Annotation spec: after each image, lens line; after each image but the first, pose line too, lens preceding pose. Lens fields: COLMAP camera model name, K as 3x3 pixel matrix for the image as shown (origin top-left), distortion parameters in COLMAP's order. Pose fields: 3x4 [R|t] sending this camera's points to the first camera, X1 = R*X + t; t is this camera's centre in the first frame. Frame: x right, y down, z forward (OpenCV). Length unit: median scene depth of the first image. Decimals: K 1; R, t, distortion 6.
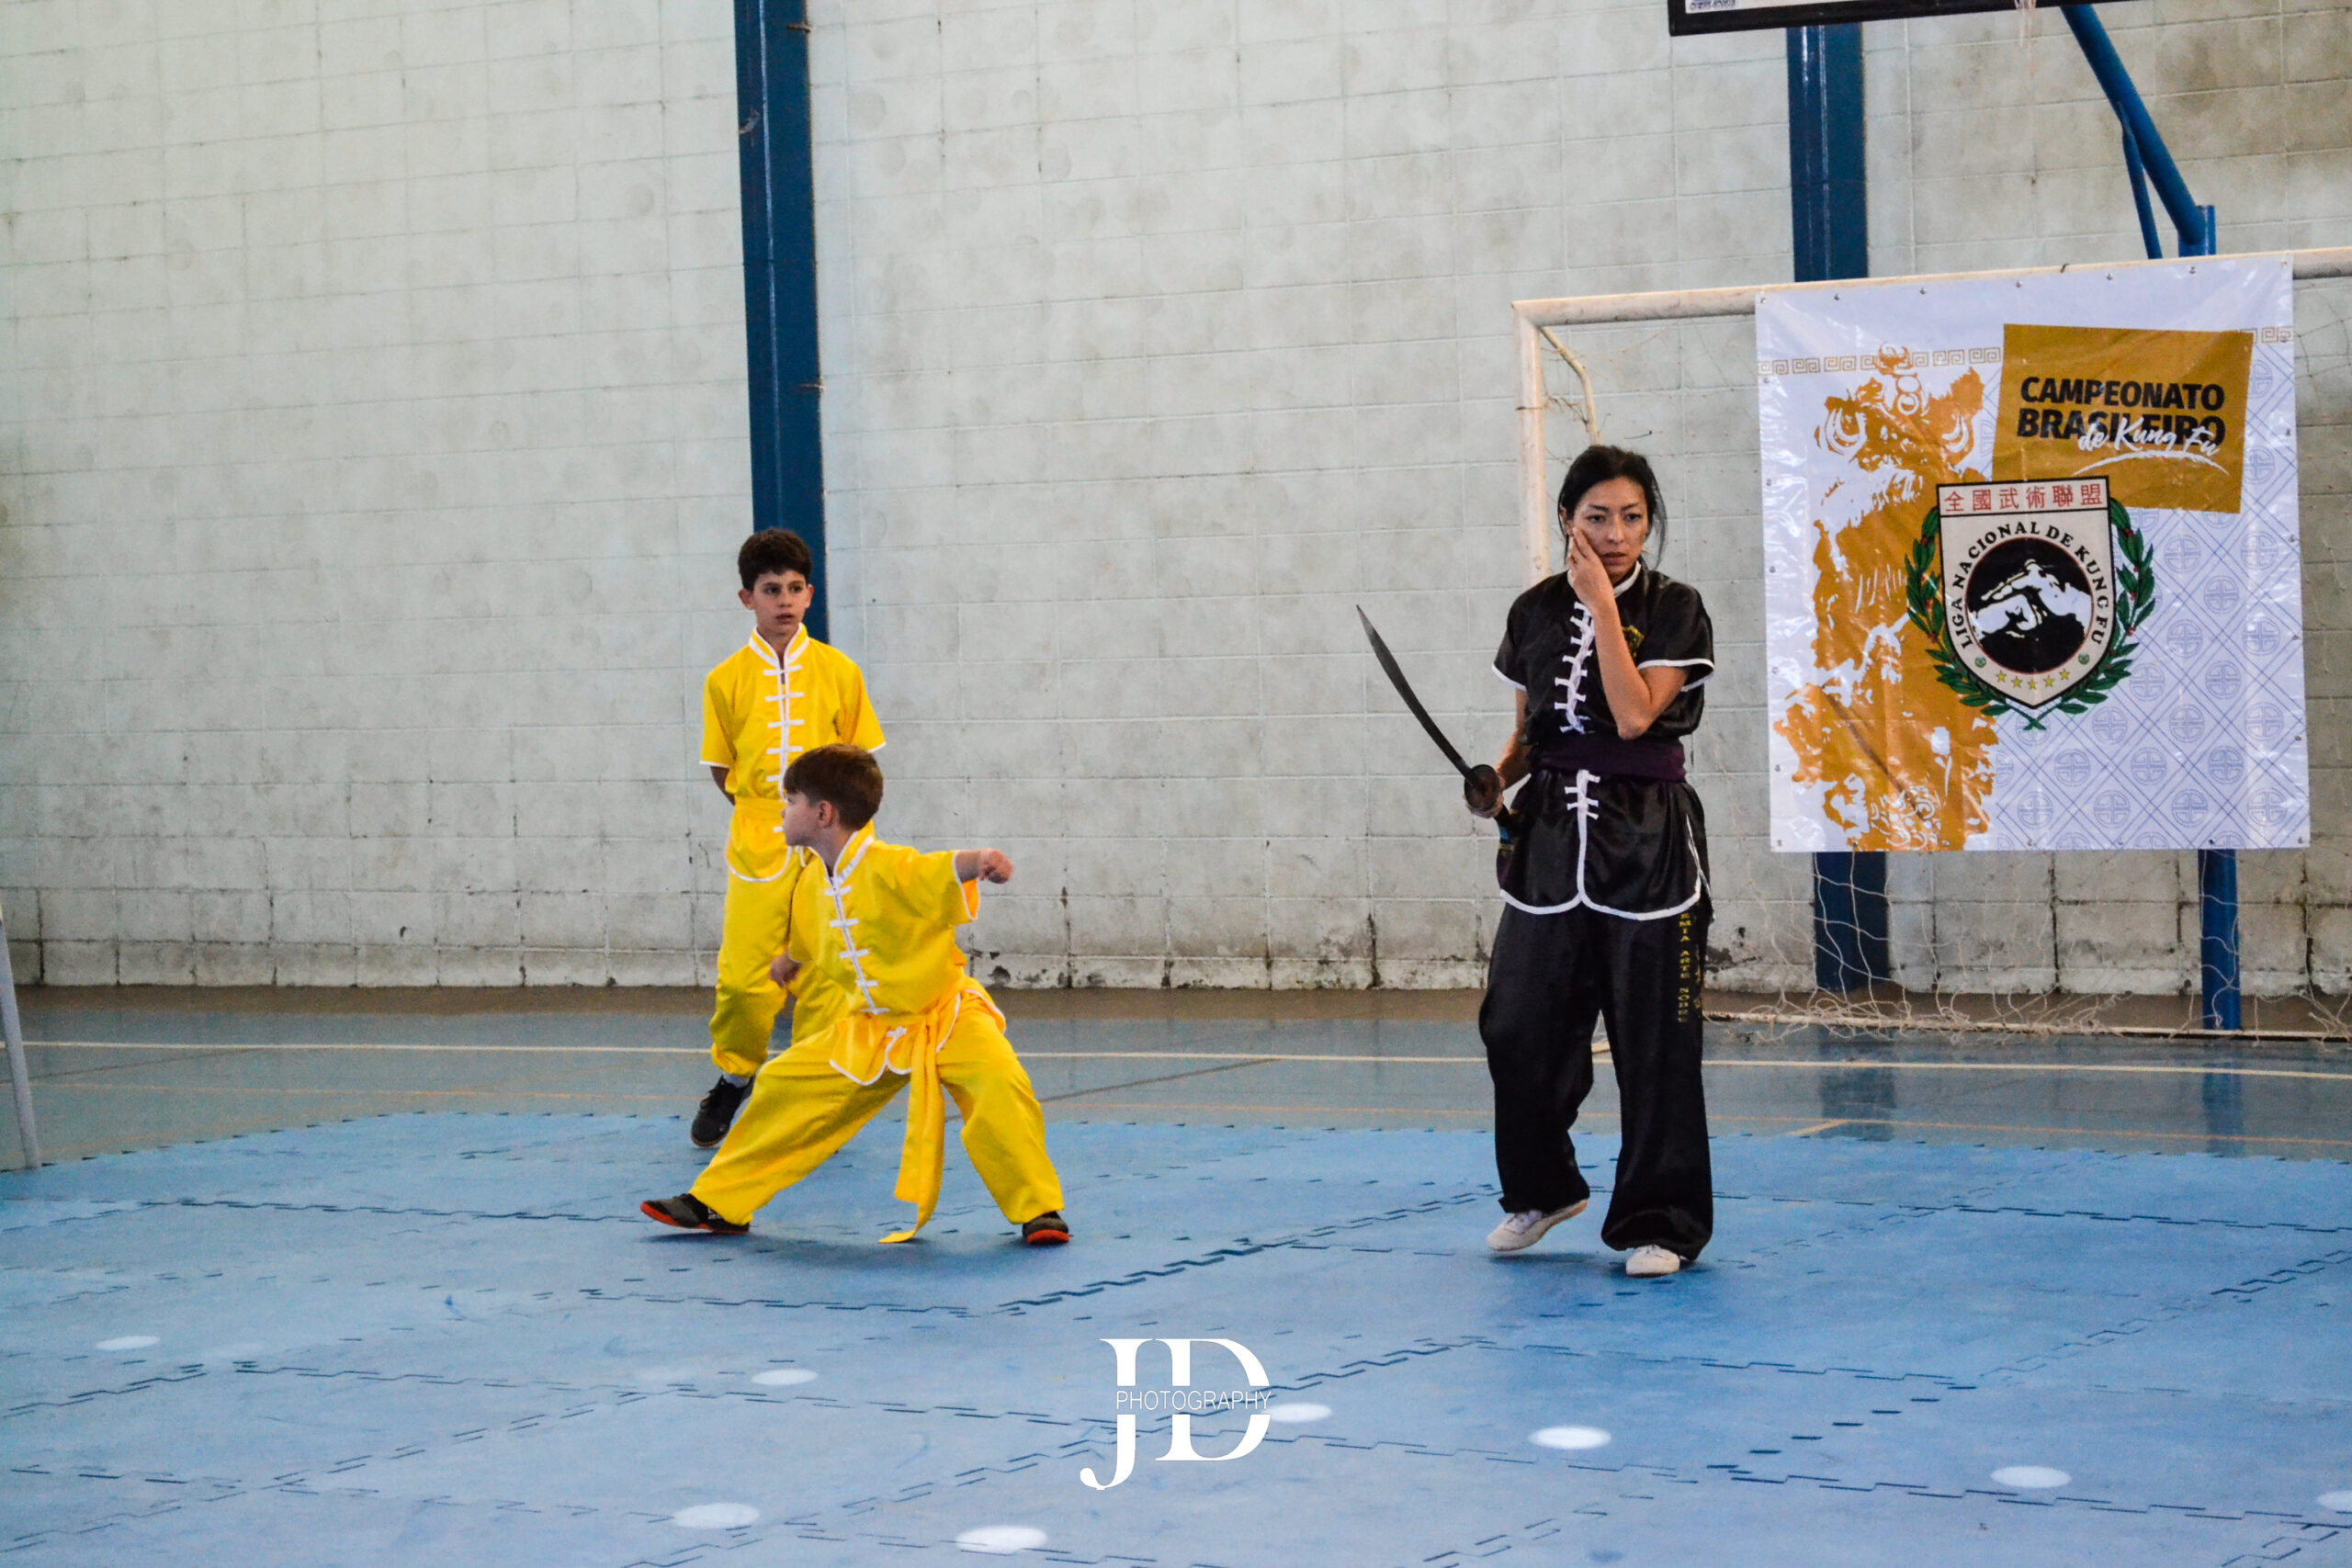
lens RADIAL K [[5525.4, 0, 1176.0], [0, 5525.4, 784.0], [0, 0, 1]] dist [0.047772, -0.011371]
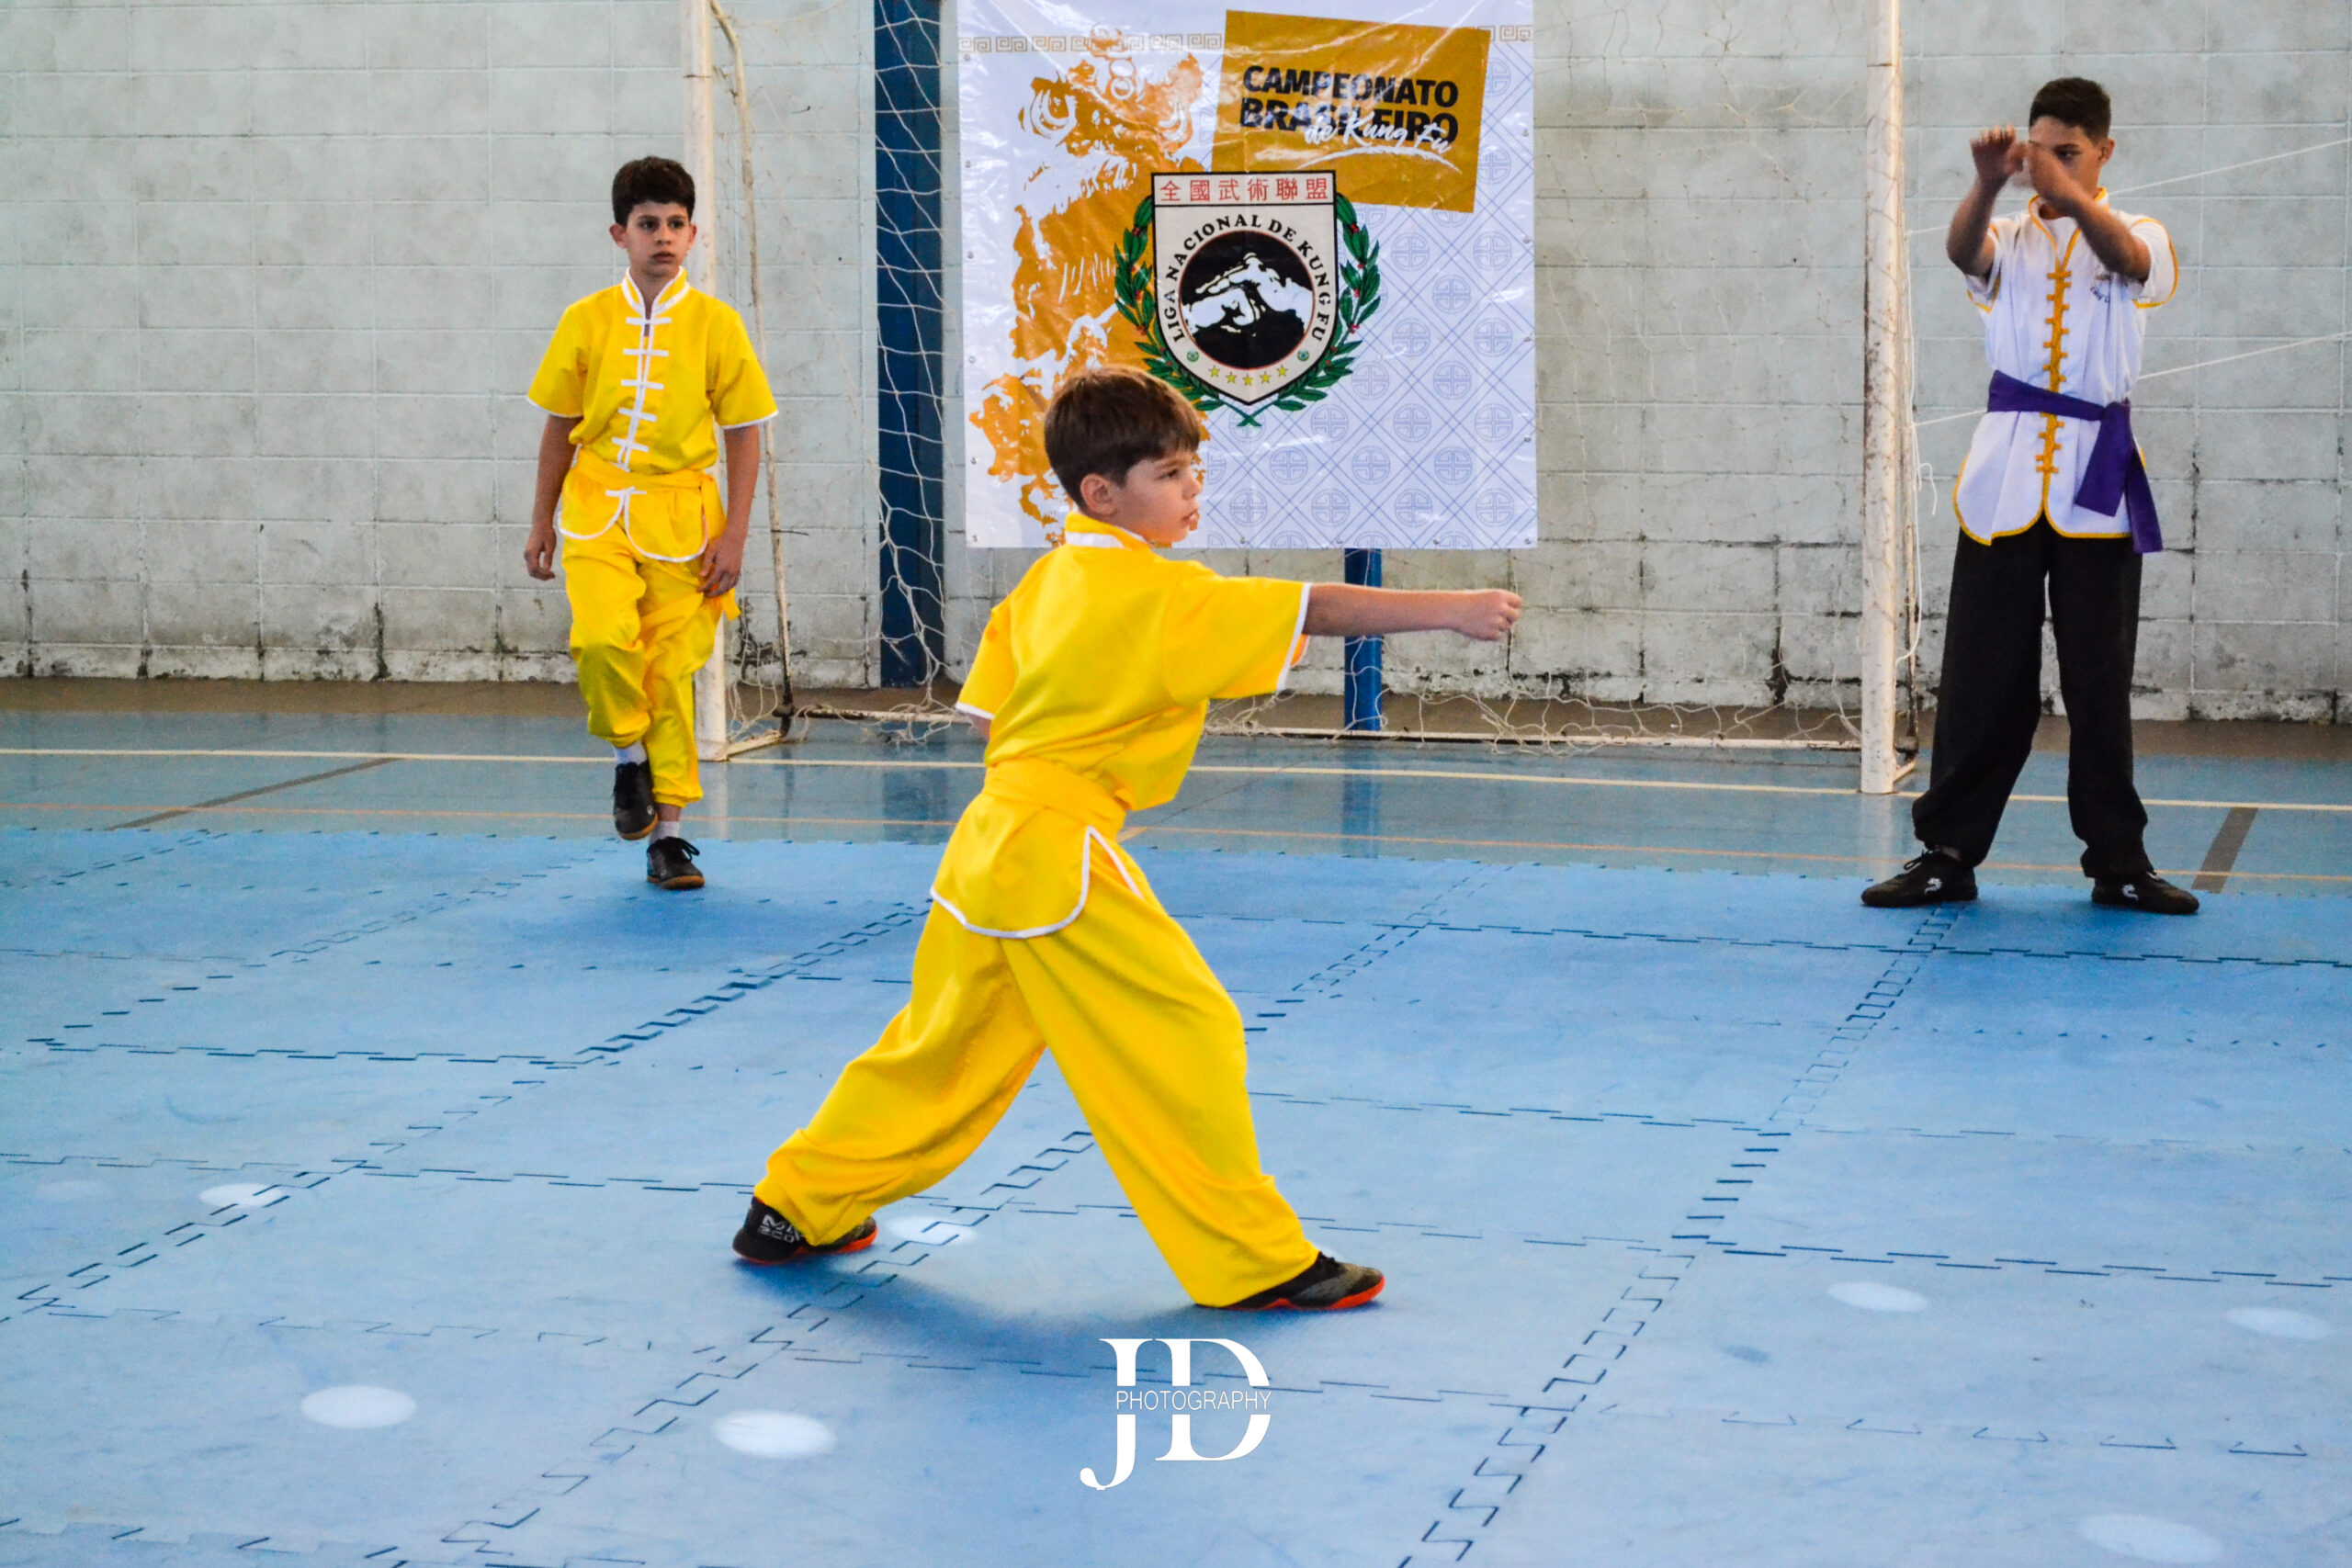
lens RADIAL K [[5118.2, 0, 1164.8], [0, 5118.2, 737.7], [0, 0, 1]] dist [0.032765, 0.012499]
pose [[0.946028, 0.001918, 0.324080, -0.124200], [-0.018712, 0.998638, 0.048712, 0.001061], [-0.323545, -0.052147, 0.944775, 0.115098]]
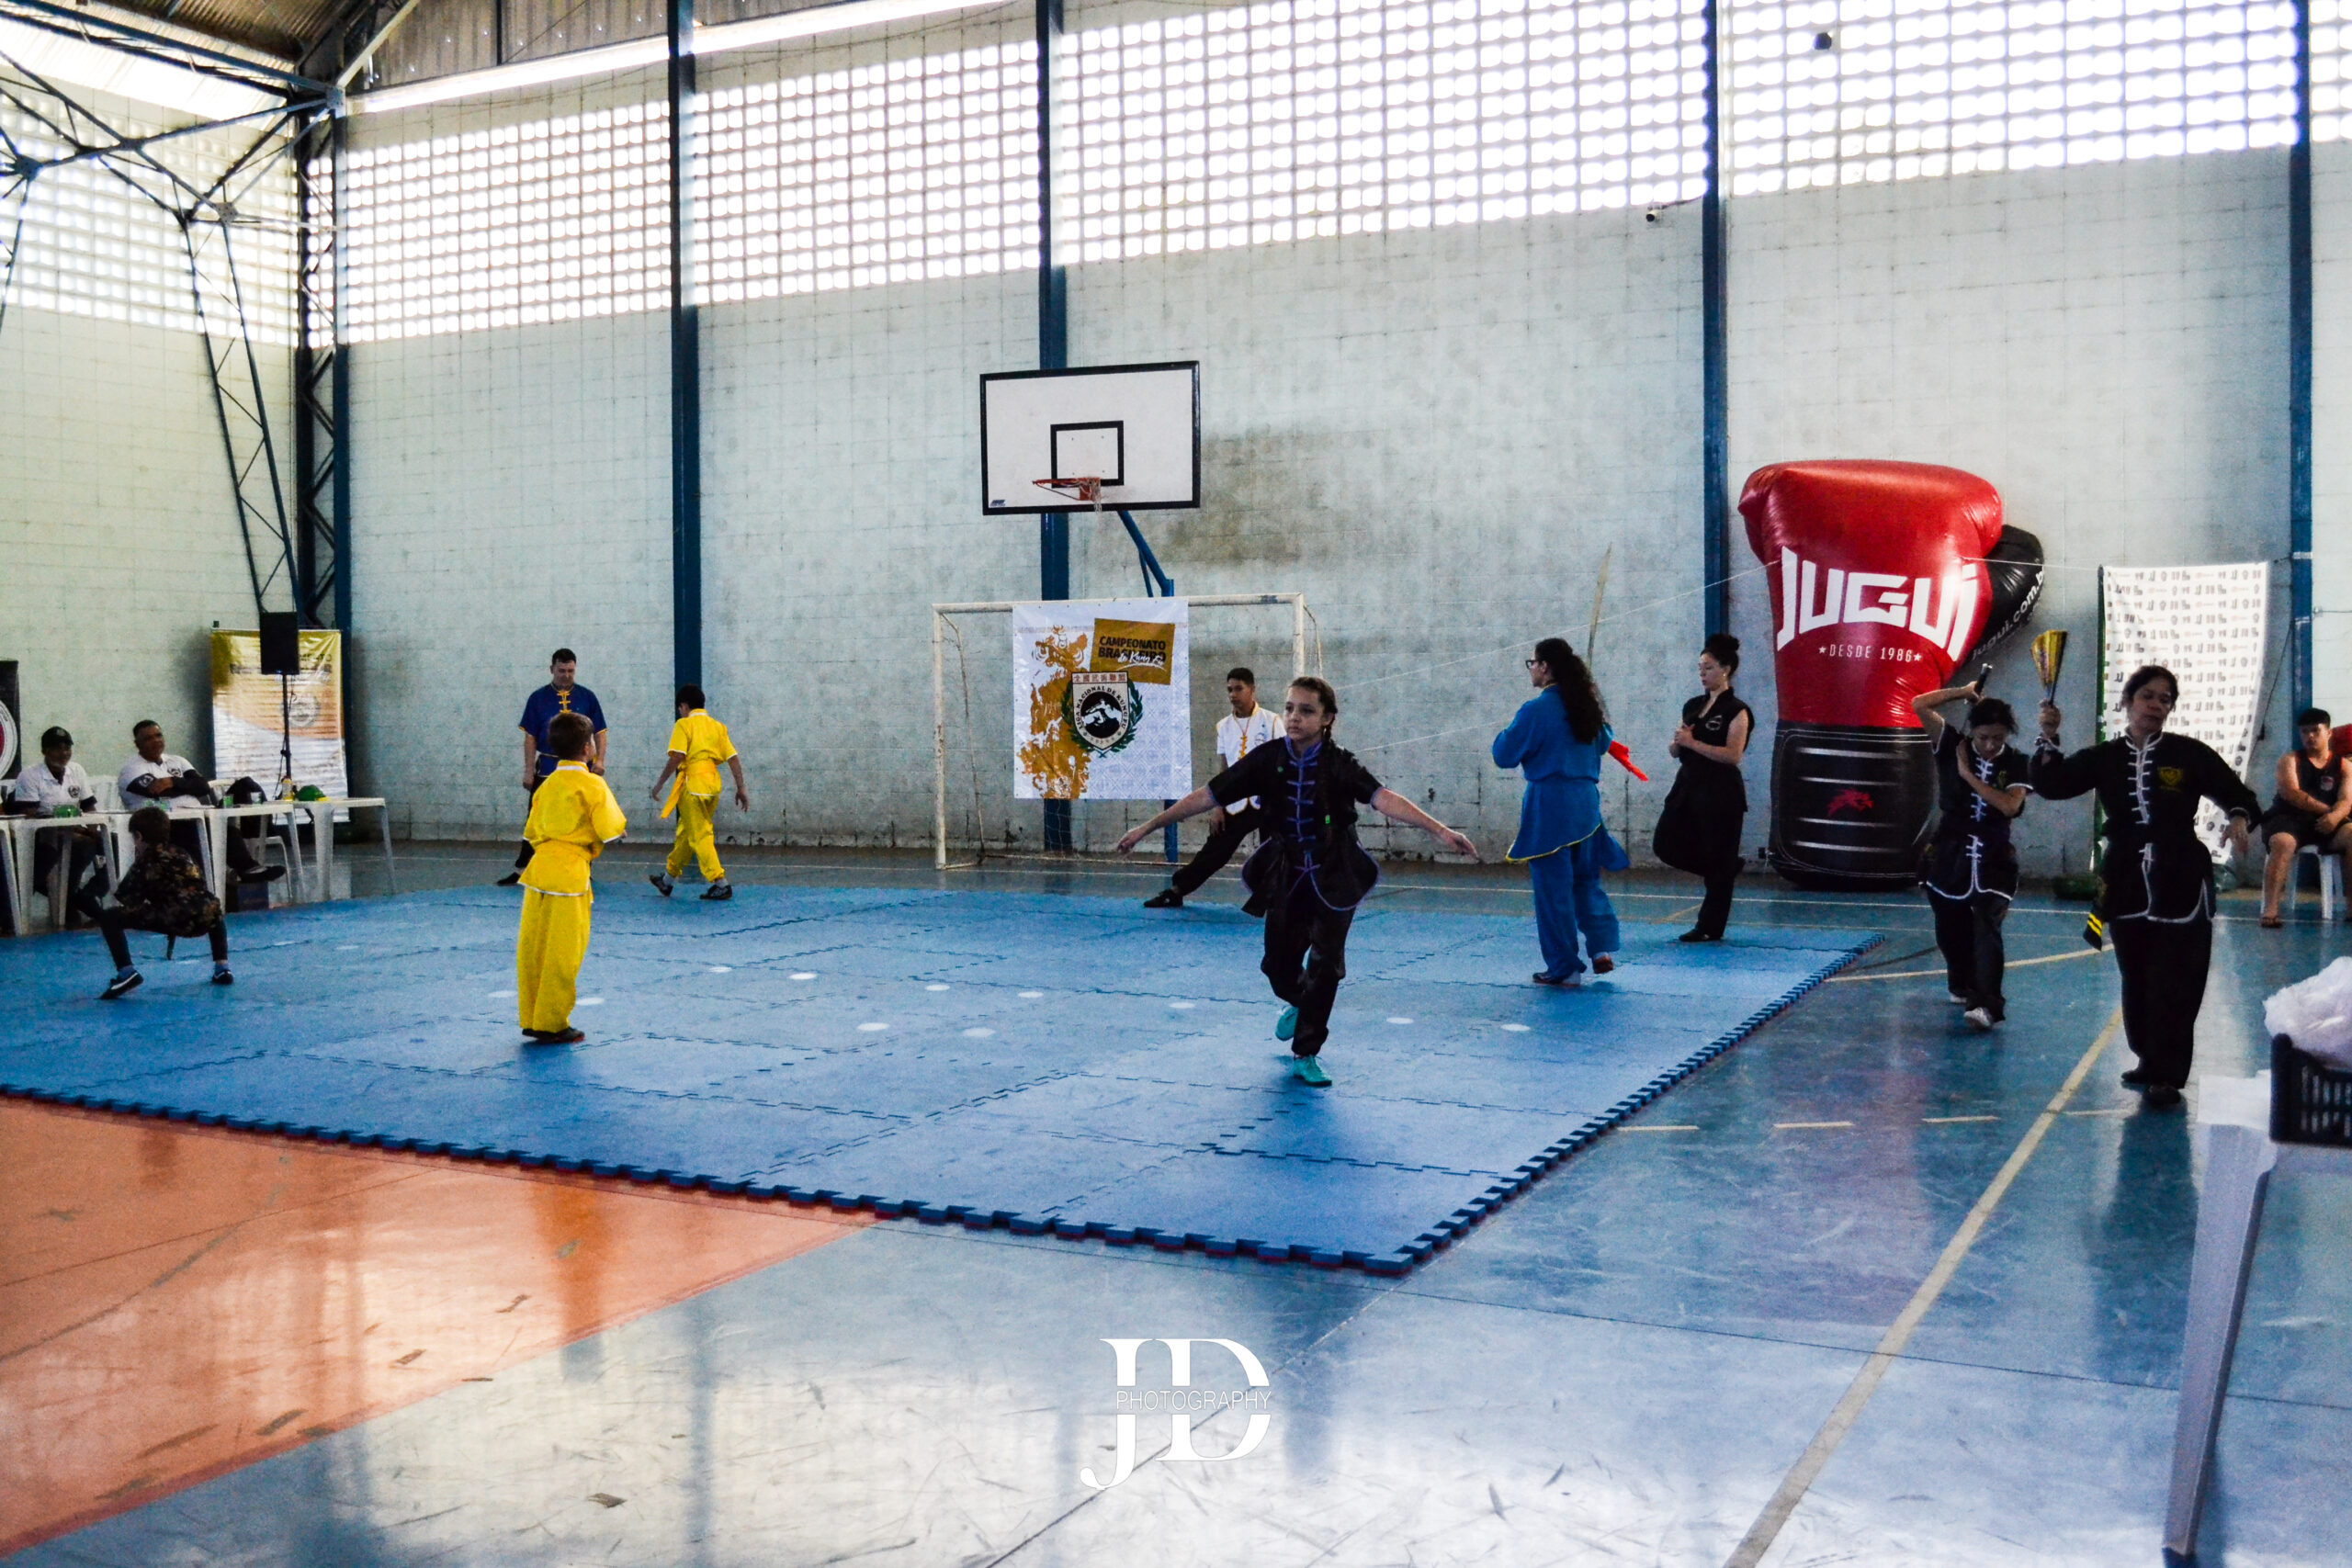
lens RADIAL K [[2292.5, 0, 1176.0], [0, 2292.5, 784.0], [0, 0, 1]] dist [-0.067023, -0.001304]
pose [[0.993586, 0.023136, 0.110687, 0.049014], [-0.022788, 0.999731, -0.004415, 0.006880], [-0.110760, 0.001864, 0.993845, -0.162914]]
